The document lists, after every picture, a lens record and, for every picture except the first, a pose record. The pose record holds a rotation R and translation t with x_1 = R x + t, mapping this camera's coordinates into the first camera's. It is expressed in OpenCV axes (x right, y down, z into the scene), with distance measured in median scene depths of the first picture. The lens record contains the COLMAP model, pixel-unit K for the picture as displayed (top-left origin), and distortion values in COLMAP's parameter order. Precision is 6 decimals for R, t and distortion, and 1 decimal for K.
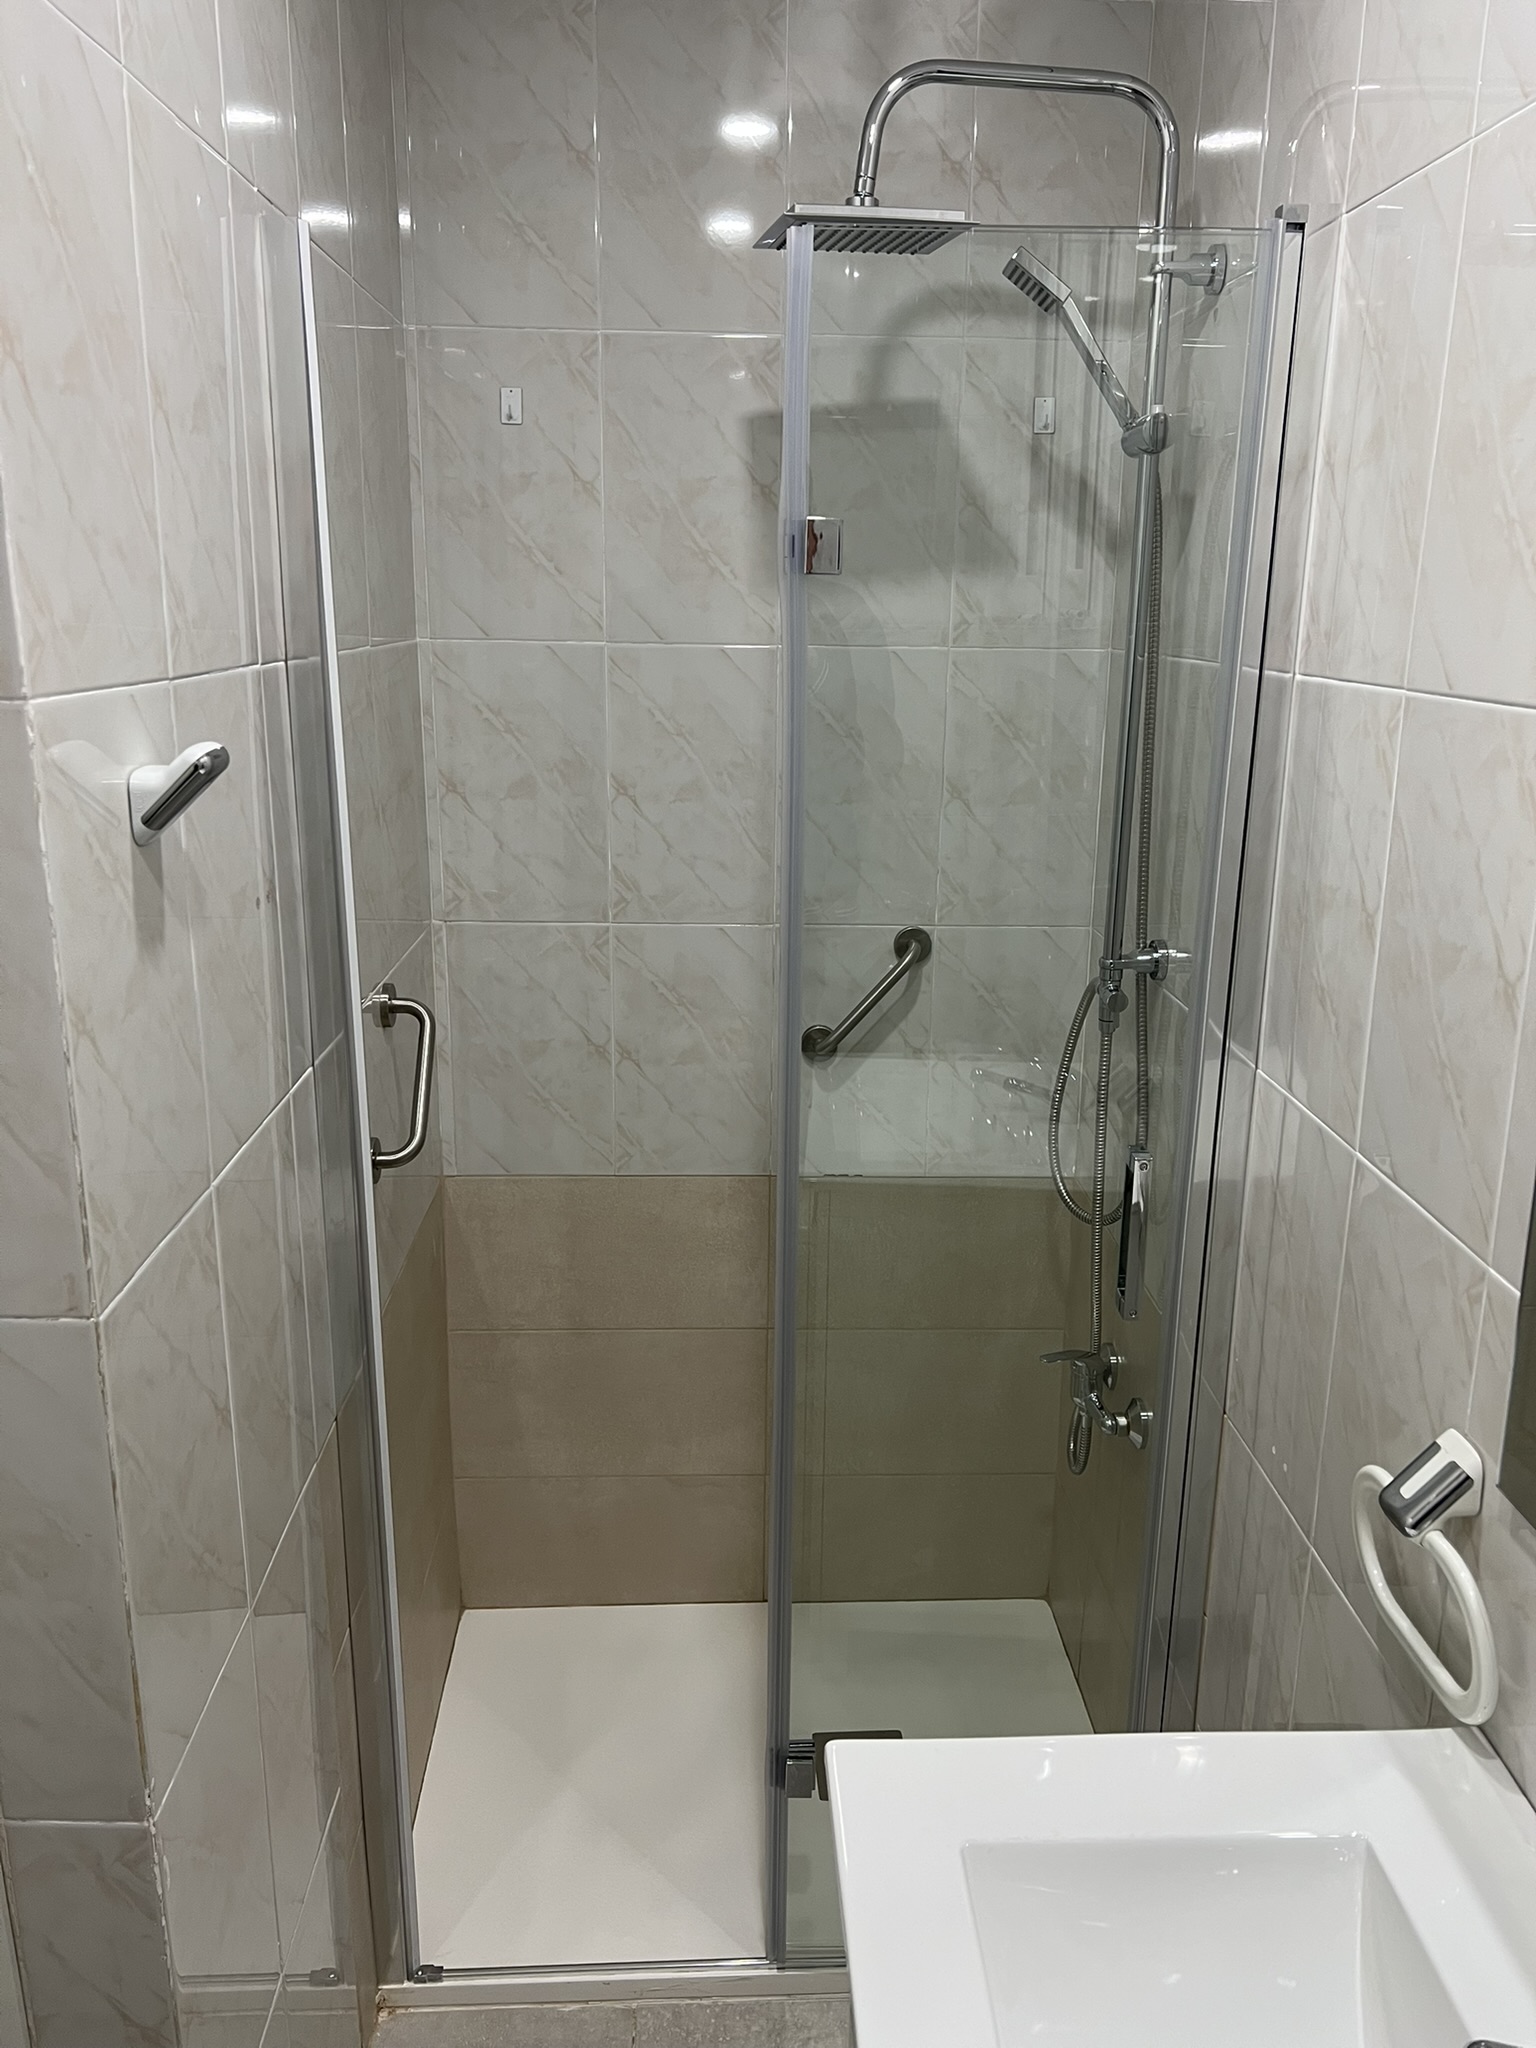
lens RADIAL K [[1524.2, 0, 778.3], [0, 1524.2, 1008.6], [0, 0, 1]] dist [0.069072, -0.081249]
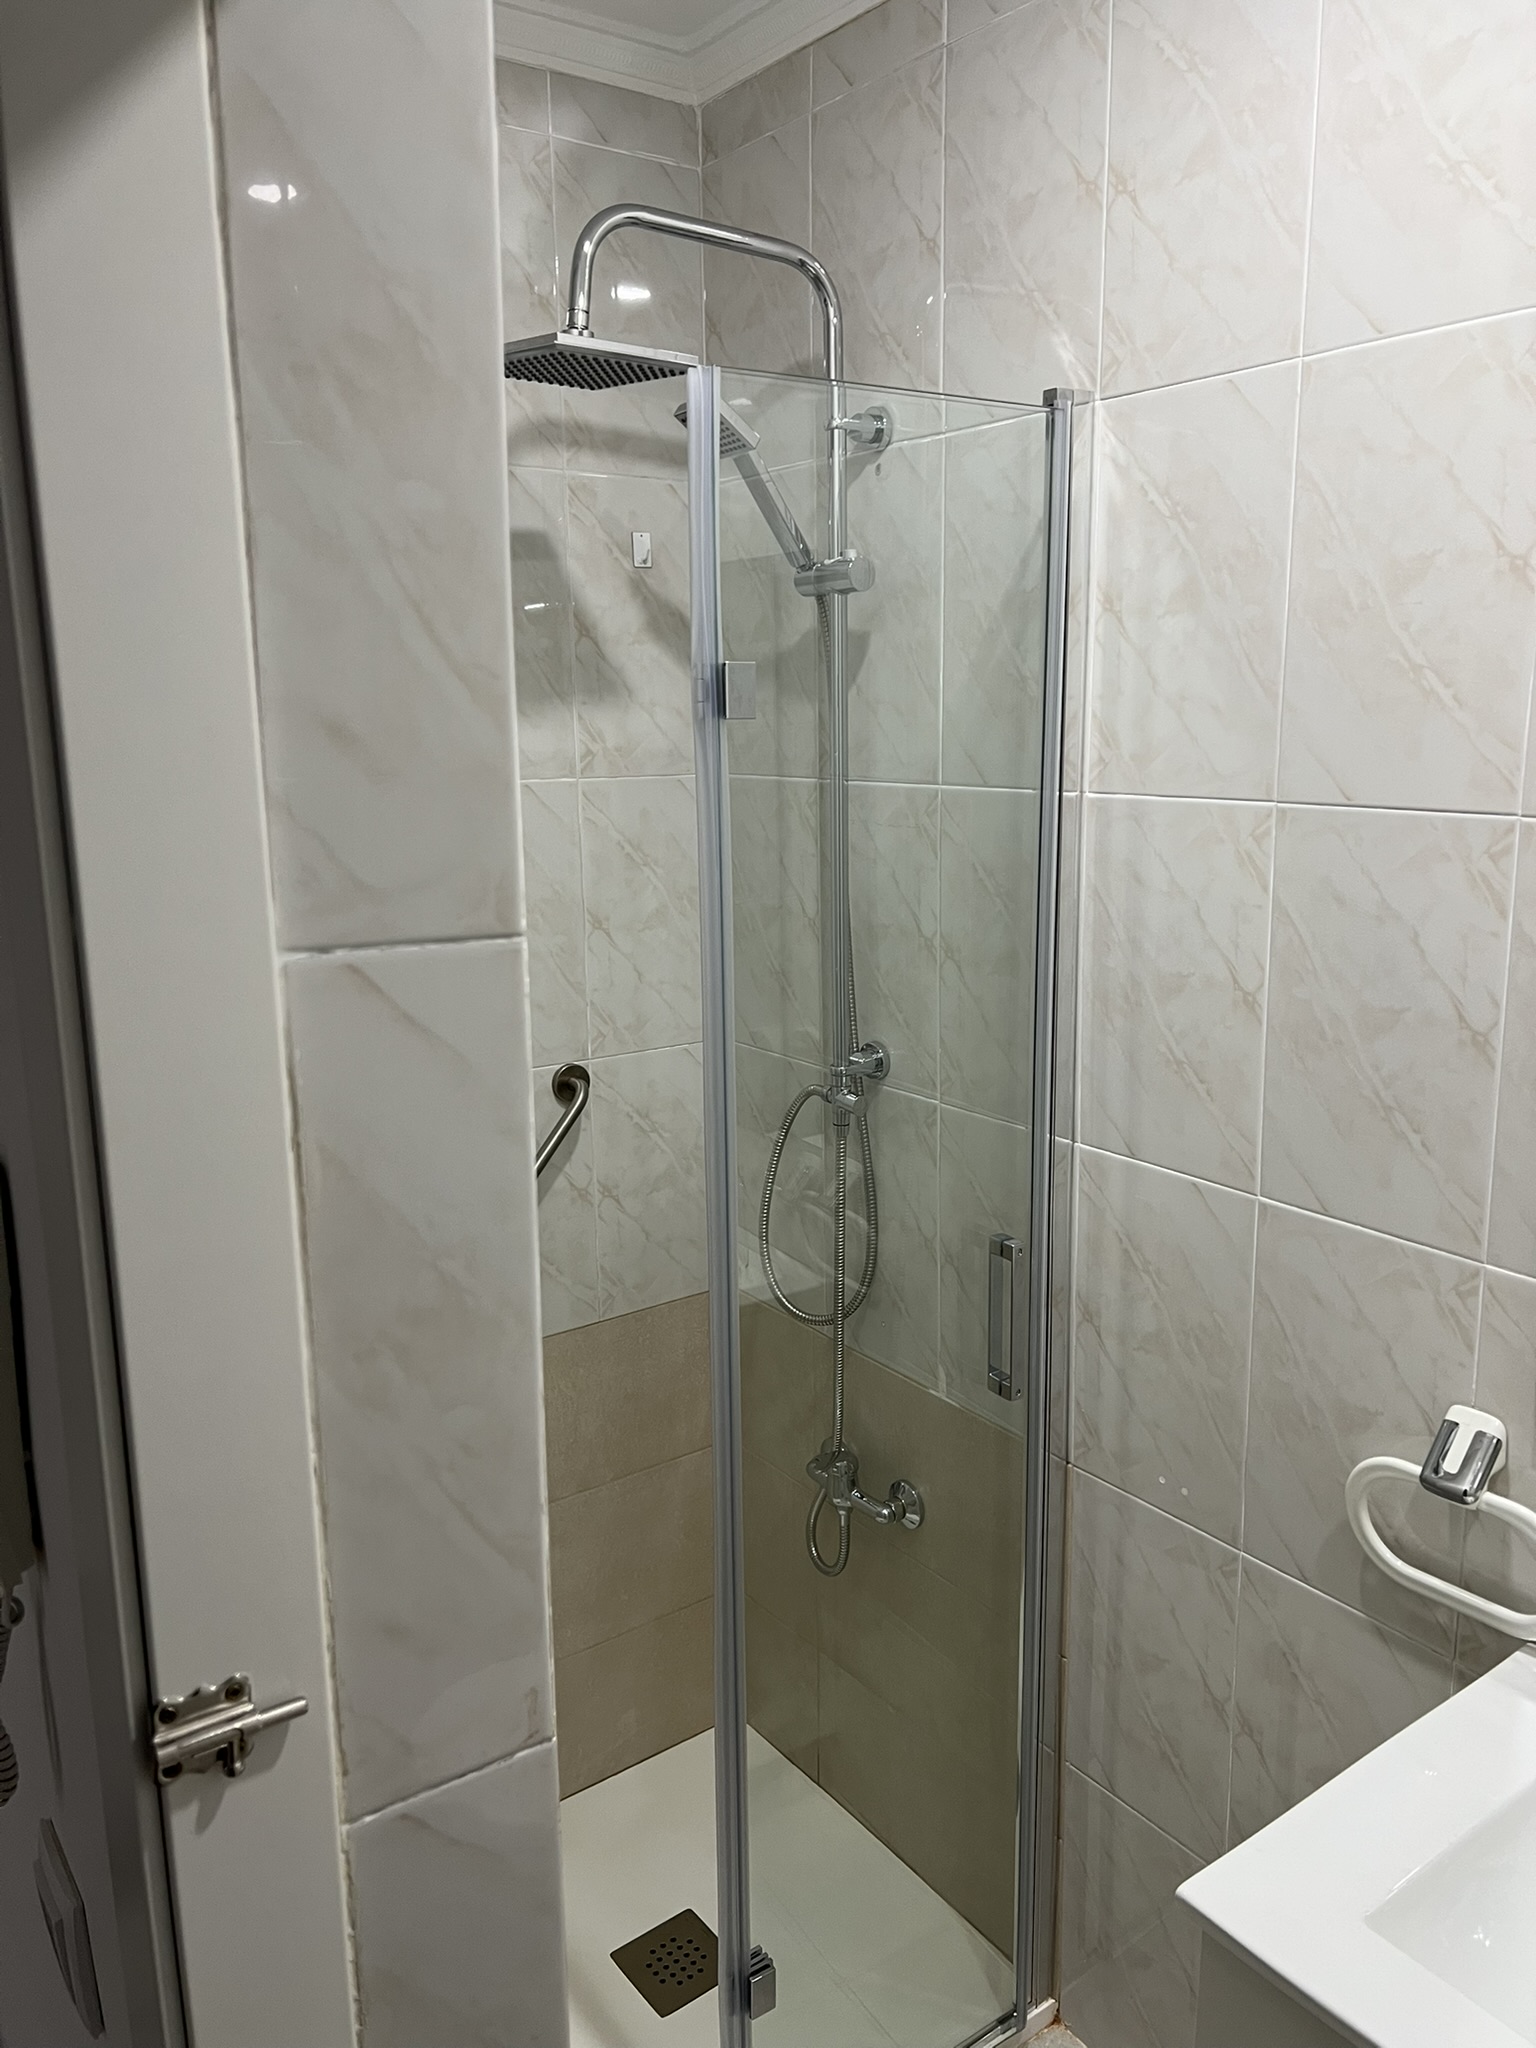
lens RADIAL K [[1501.3, 0, 767.7], [0, 1501.3, 1011.0], [0, 0, 1]] dist [0.163288, -0.339979]
pose [[0.831082, -0.128031, 0.541213, -0.350914], [0.162382, 0.986599, -0.015961, -0.056719], [-0.531916, 0.101148, 0.840734, 0.144195]]
